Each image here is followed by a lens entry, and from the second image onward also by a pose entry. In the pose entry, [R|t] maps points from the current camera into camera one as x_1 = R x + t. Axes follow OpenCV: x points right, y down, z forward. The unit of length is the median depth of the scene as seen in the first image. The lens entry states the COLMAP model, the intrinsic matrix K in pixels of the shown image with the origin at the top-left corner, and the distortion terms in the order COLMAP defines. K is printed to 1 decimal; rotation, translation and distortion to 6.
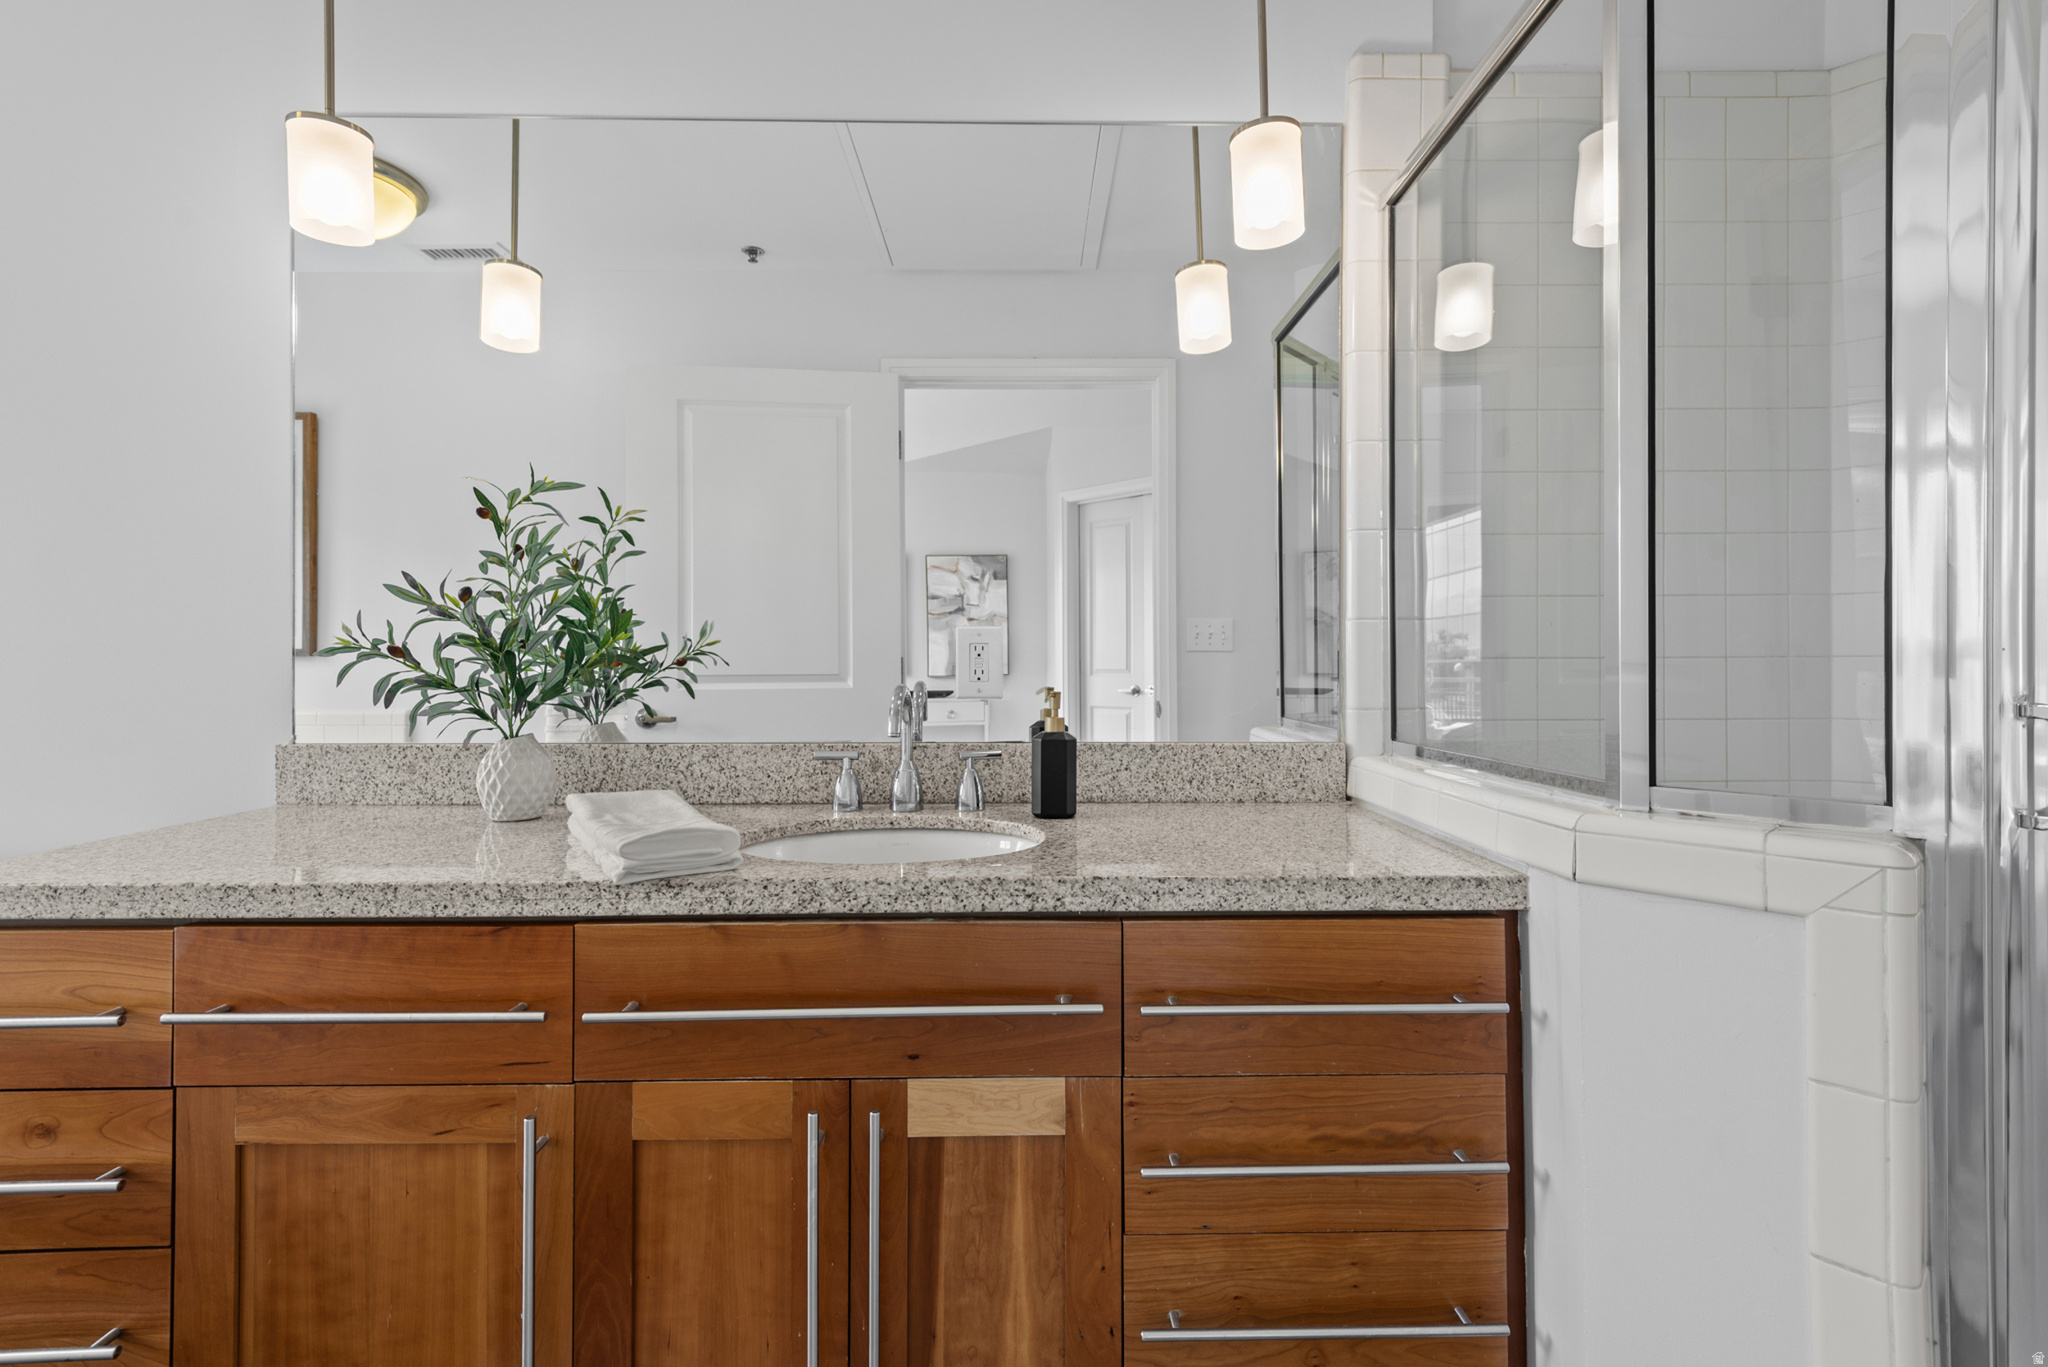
lens RADIAL K [[933.3, 0, 1038.1], [0, 933.3, 663.2], [0, 0, 1]] dist [0.017423, -0.008982]
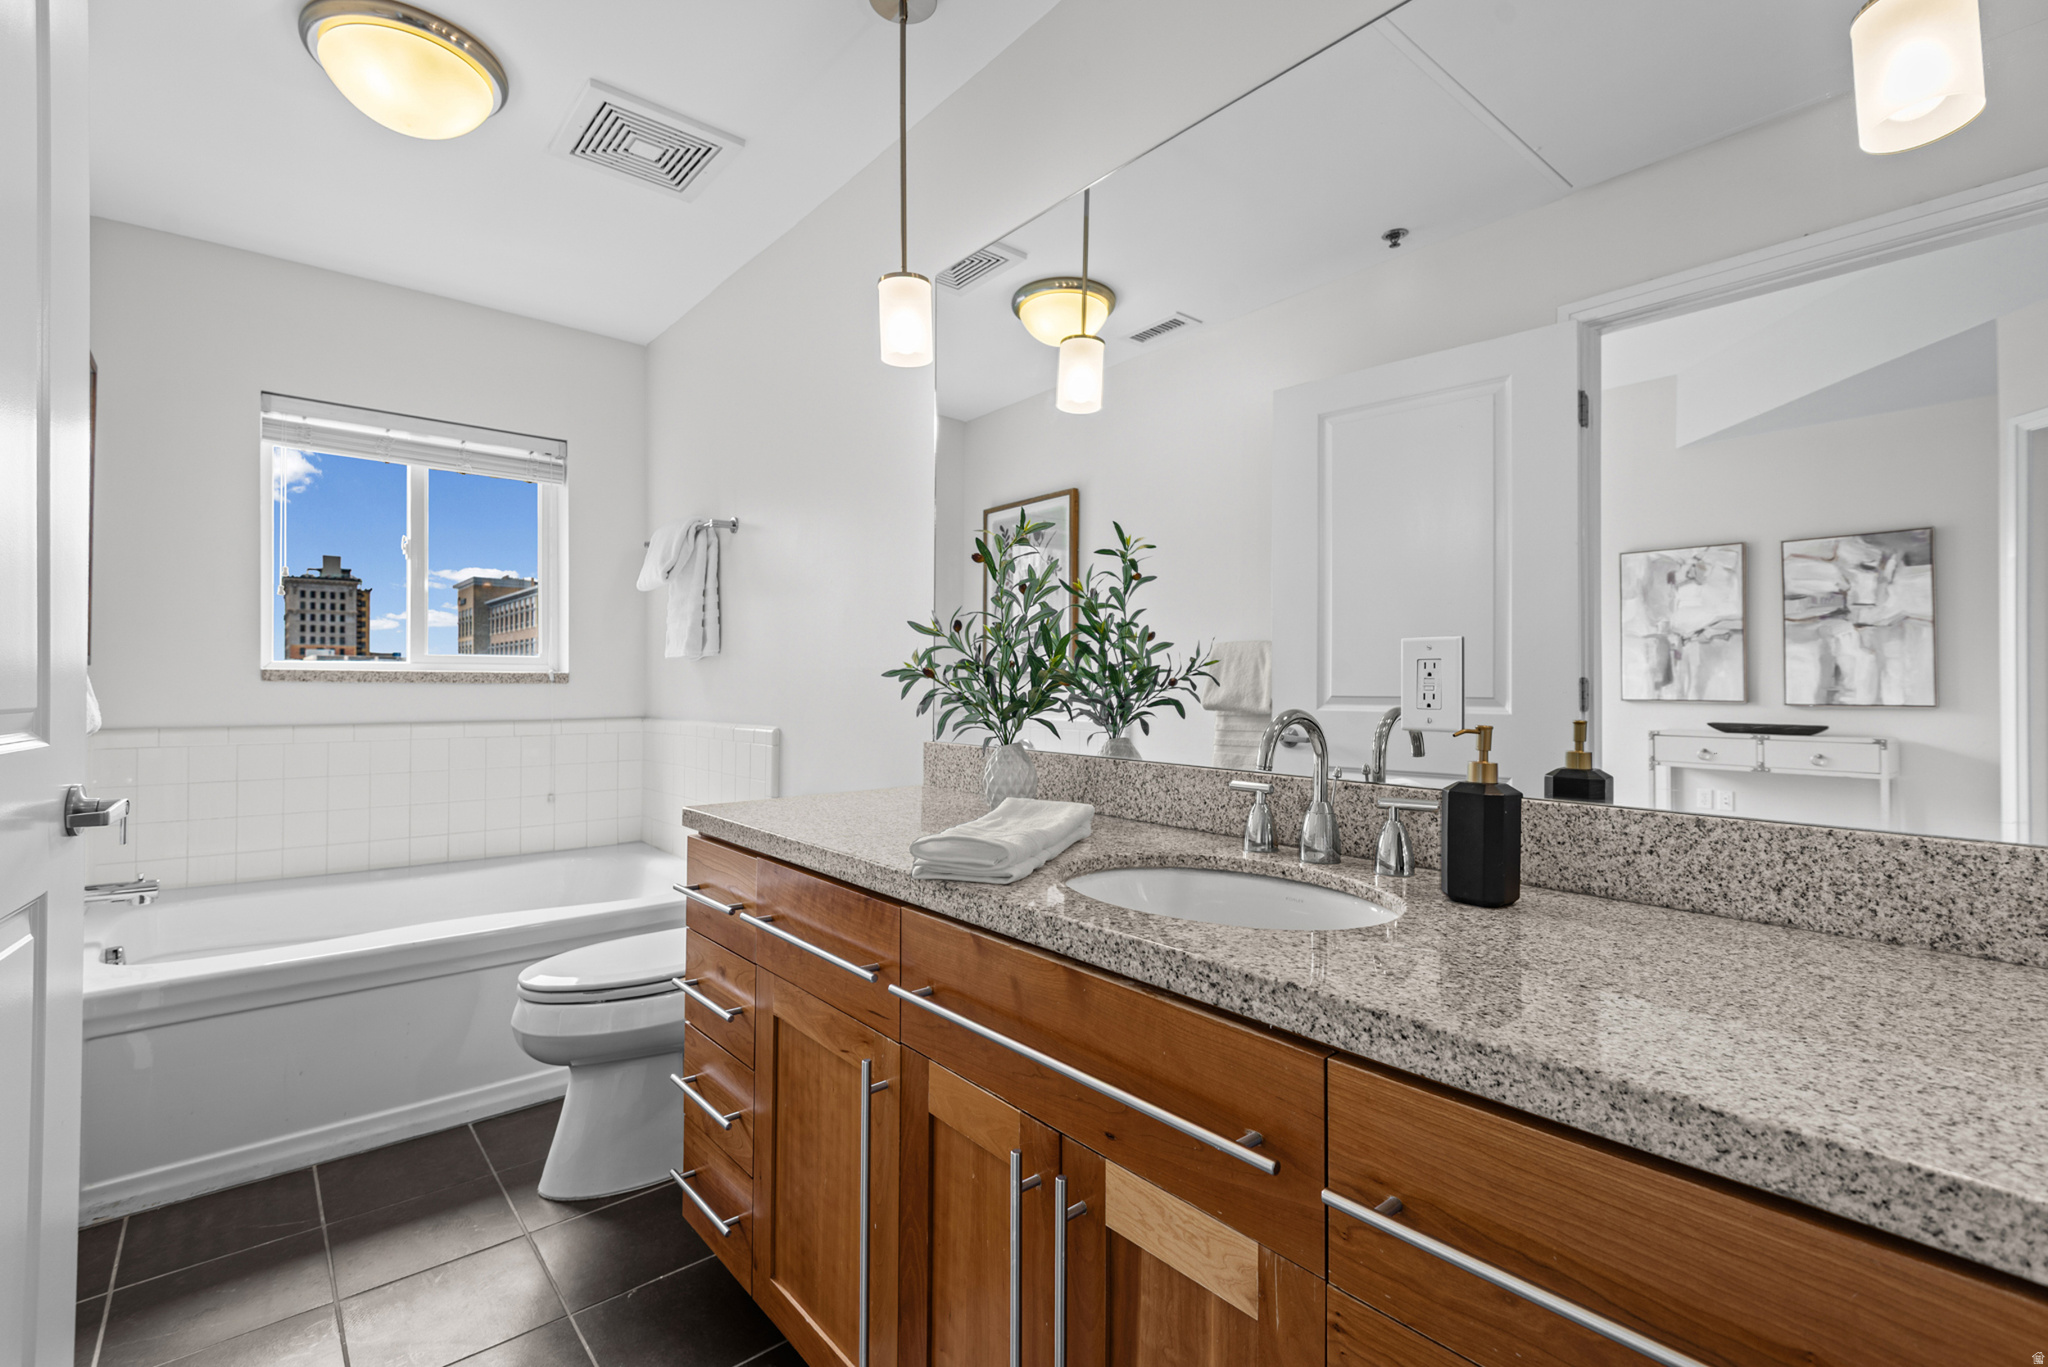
lens RADIAL K [[933.3, 0, 1014.5], [0, 933.3, 676.6], [0, 0, 1]] dist [0.017423, -0.008982]
pose [[0.625000, 0.000537, -0.780624, 0.380396], [-0.007178, 0.999961, -0.005059, -0.001168], [0.780592, 0.008765, 0.624980, 0.295799]]
